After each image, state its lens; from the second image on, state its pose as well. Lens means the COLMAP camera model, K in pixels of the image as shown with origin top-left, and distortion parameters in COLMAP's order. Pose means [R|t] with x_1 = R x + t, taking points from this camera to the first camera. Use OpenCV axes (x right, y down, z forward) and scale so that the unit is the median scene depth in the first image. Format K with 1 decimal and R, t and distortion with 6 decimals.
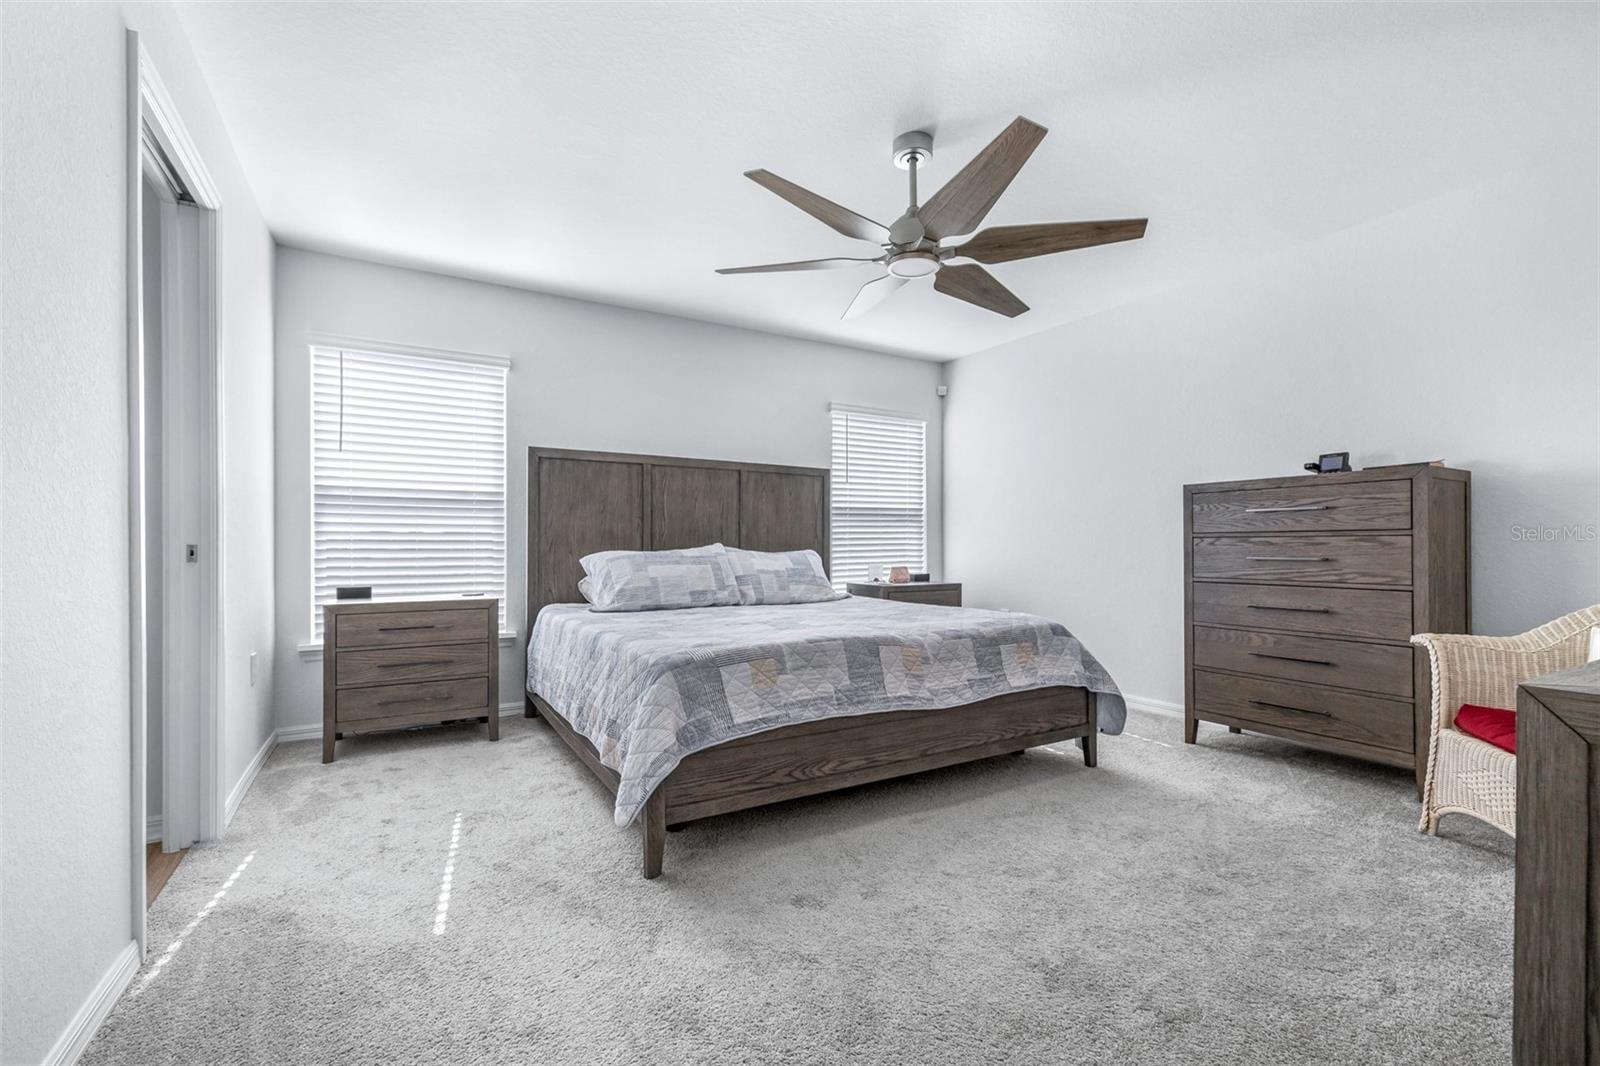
lens RADIAL K [[682.1, 0, 801.5], [0, 682.1, 546.9], [0, 0, 1]] dist [0.001116, 0.000266]
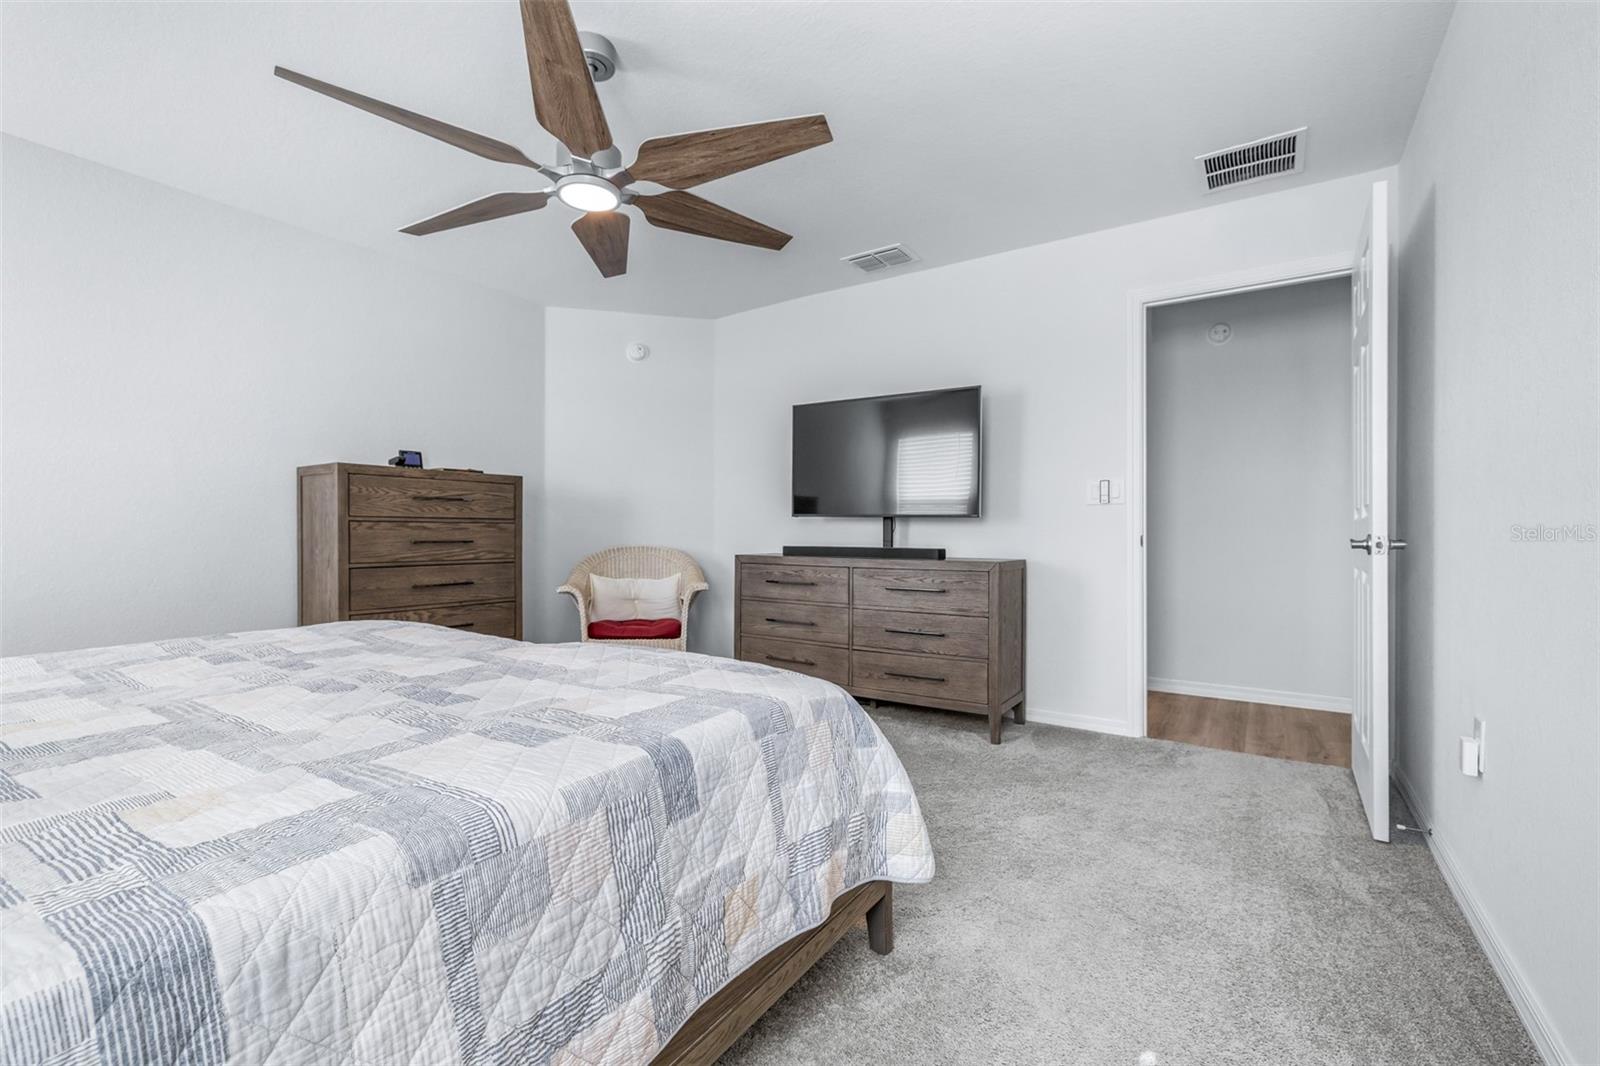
lens RADIAL K [[691.6, 0, 800.0], [0, 691.6, 533.0], [0, 0, 1]] dist [0.000240, 0.000259]
pose [[-0.437059, 0.001641, 0.899431, -0.597680], [0.000447, 0.999999, -0.001608, 0.004721], [-0.899433, -0.000301, -0.437059, 0.944557]]
